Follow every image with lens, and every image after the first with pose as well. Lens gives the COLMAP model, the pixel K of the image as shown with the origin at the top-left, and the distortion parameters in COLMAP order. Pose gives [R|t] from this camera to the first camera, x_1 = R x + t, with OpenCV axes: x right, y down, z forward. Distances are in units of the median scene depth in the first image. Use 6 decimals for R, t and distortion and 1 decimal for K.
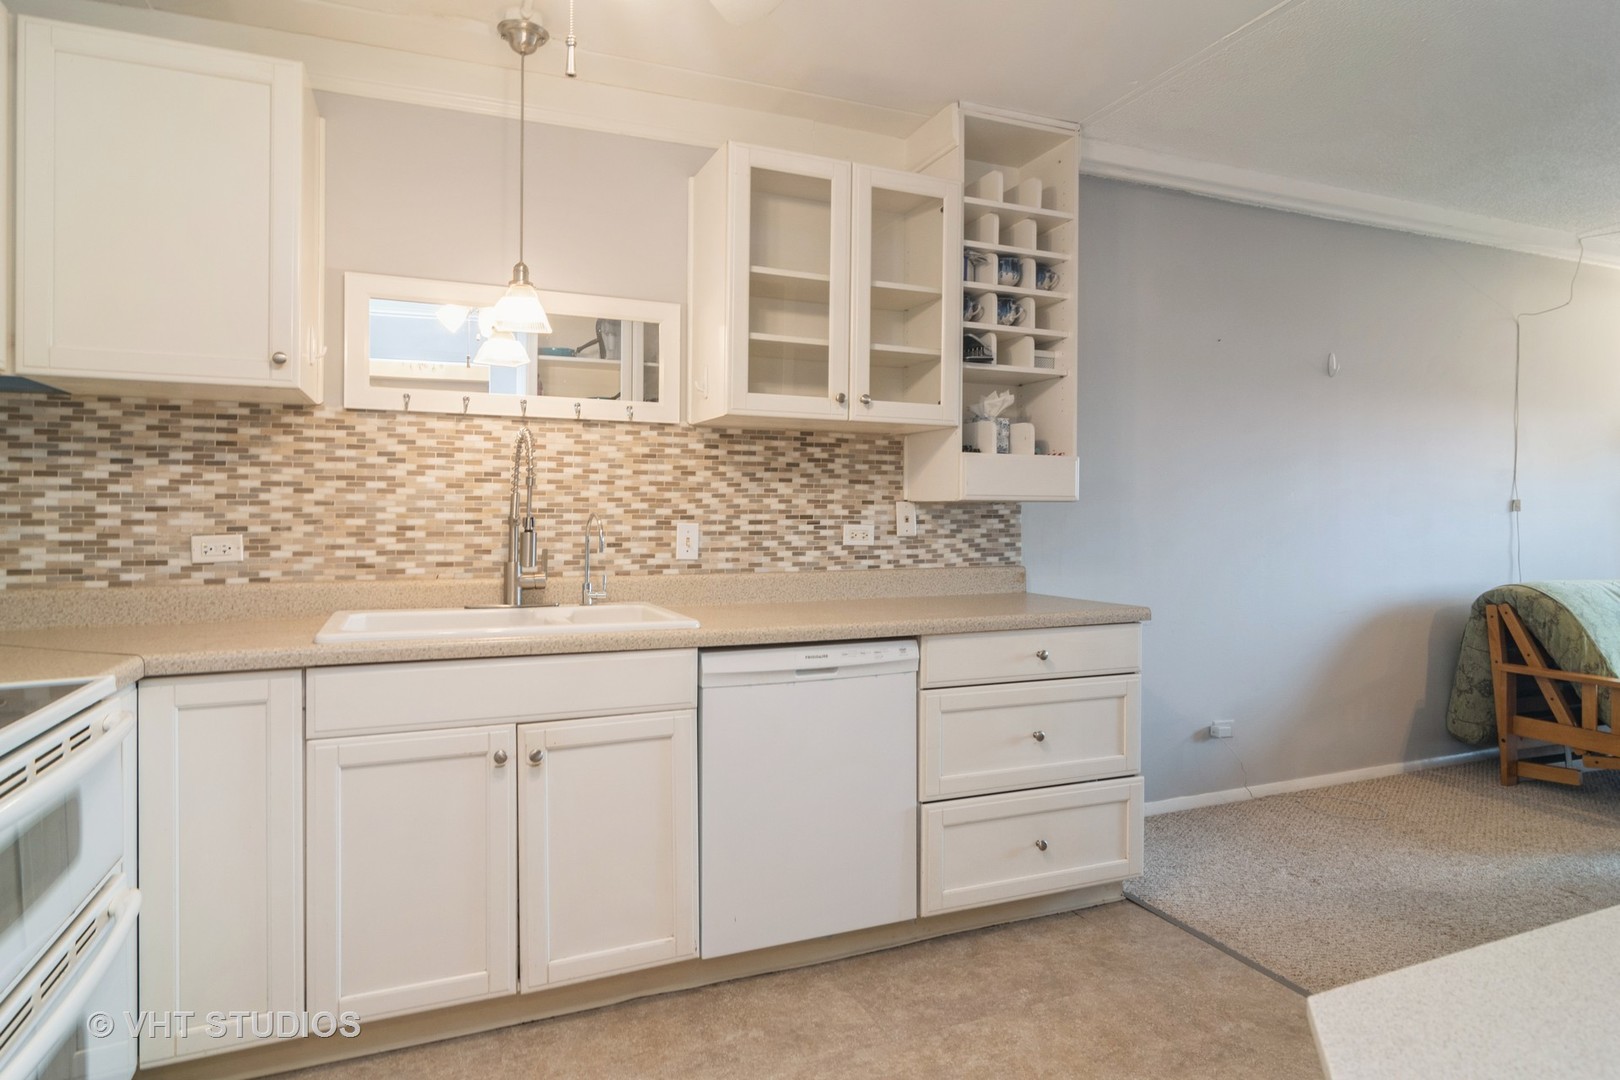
lens RADIAL K [[895.0, 0, 808.9], [0, 895.0, 531.8], [0, 0, 1]] dist [-0.003742, -0.000557]
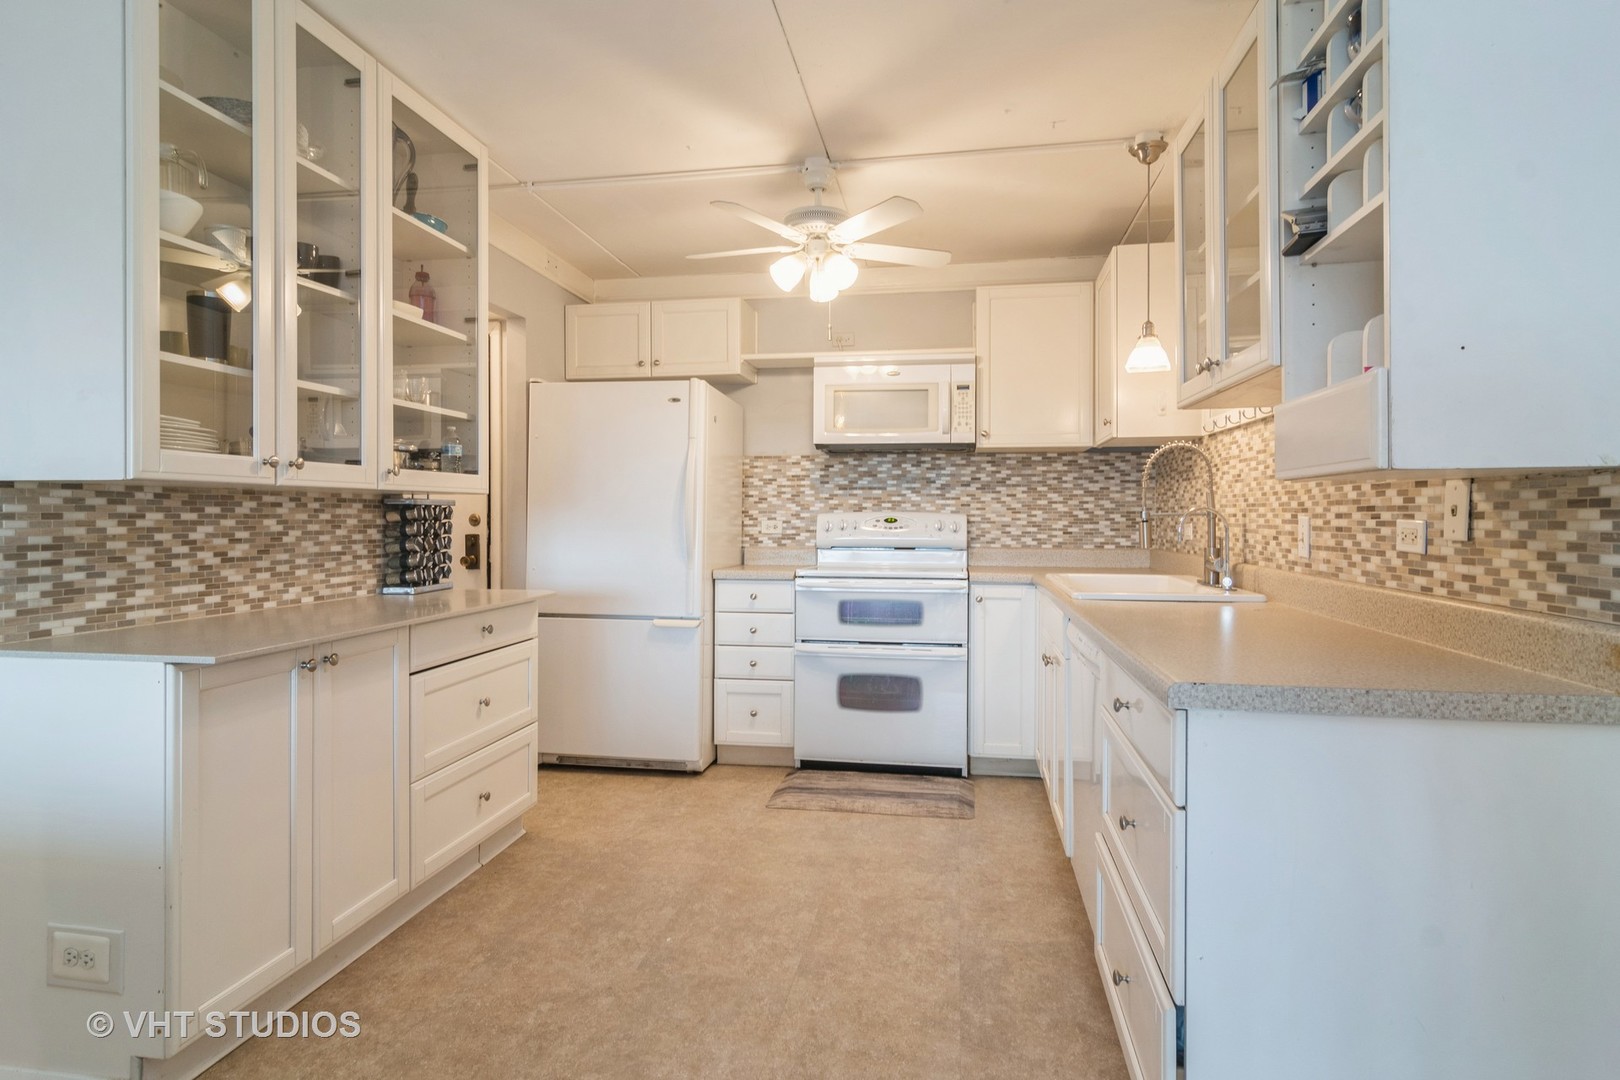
lens RADIAL K [[895.0, 0, 808.5], [0, 895.0, 528.6], [0, 0, 1]] dist [-0.003742, -0.000557]
pose [[-0.541429, 0.011712, -0.840665, 0.810971], [-0.012356, 0.999684, 0.021885, -0.010202], [0.840656, 0.022237, -0.541113, 0.972114]]
